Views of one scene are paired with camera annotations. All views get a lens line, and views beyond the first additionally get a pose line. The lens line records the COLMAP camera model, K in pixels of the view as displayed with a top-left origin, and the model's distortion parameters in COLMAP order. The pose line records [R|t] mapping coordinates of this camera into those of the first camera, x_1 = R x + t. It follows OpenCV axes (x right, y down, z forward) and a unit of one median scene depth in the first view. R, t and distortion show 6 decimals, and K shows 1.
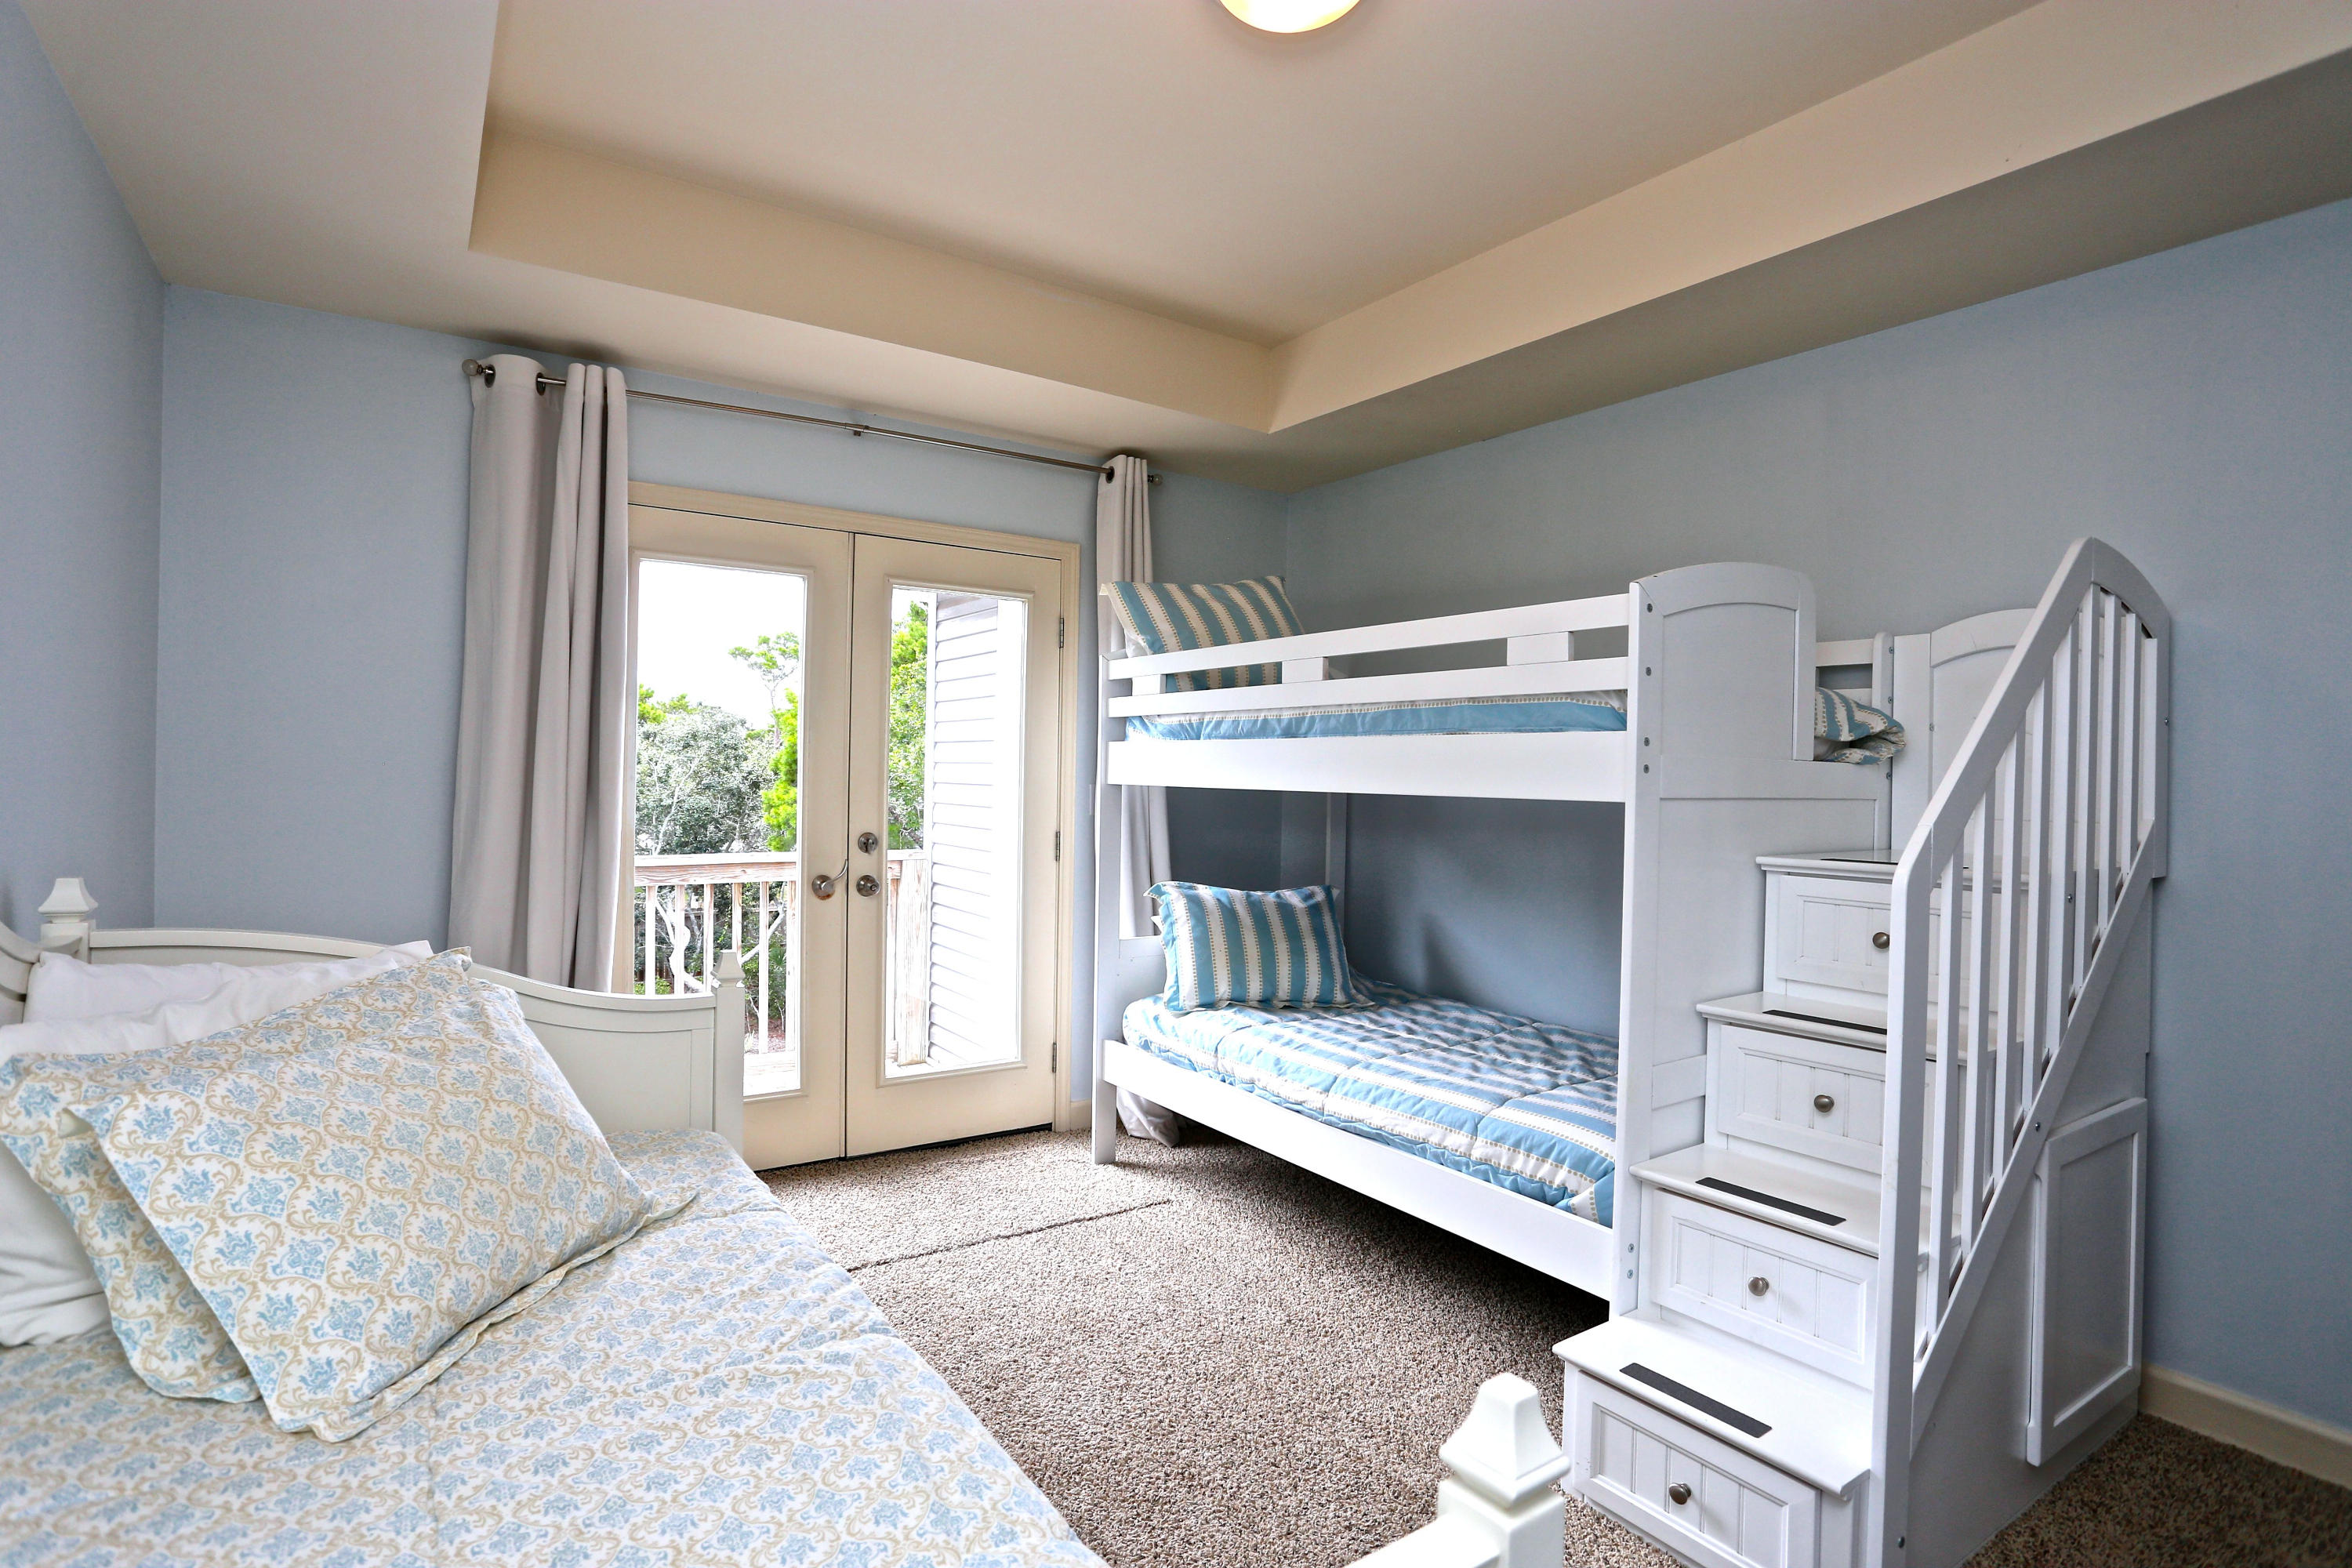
lens RADIAL K [[1146.0, 0, 1161.5], [0, 1146.0, 787.3], [0, 0, 1]] dist [-0.055045, 0.025799]
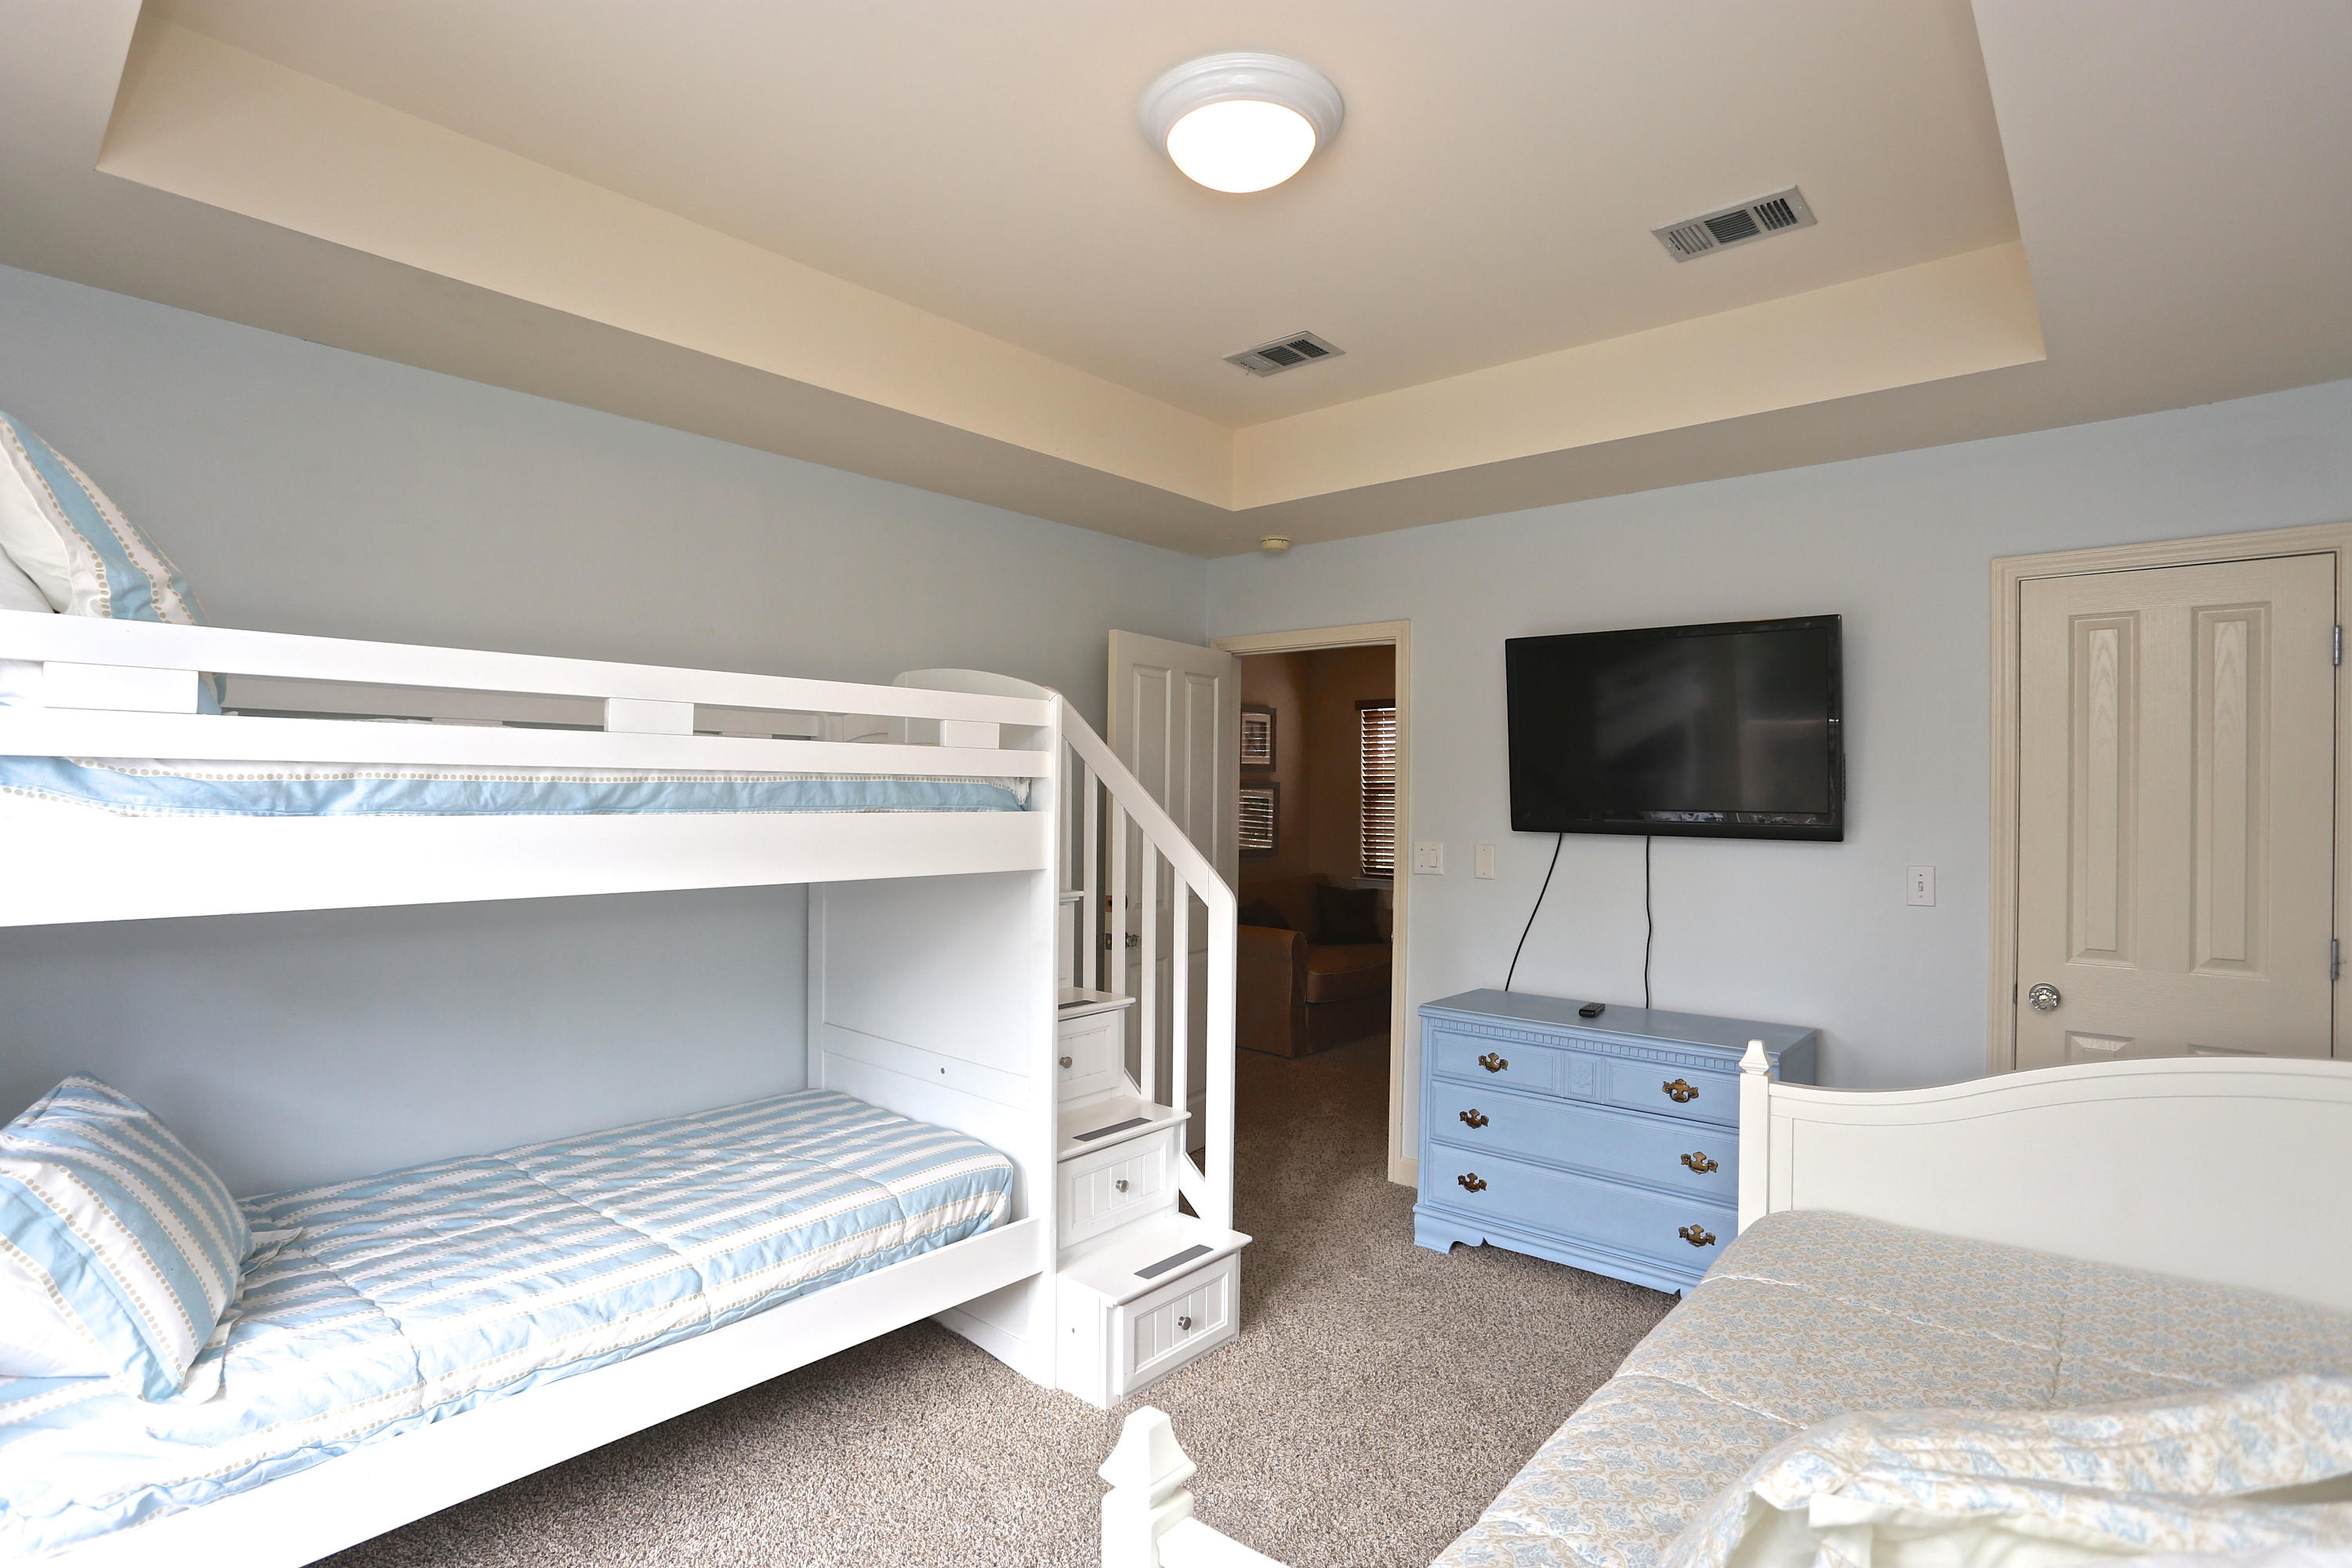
lens RADIAL K [[1226.4, 0, 1124.9], [0, 1226.4, 802.2], [0, 0, 1]] dist [-0.037721, 0.001207]
pose [[-0.248892, -0.028544, 0.968111, -0.704217], [-0.000232, 0.999567, 0.029412, -0.076715], [-0.968531, 0.007096, -0.248791, 0.963208]]
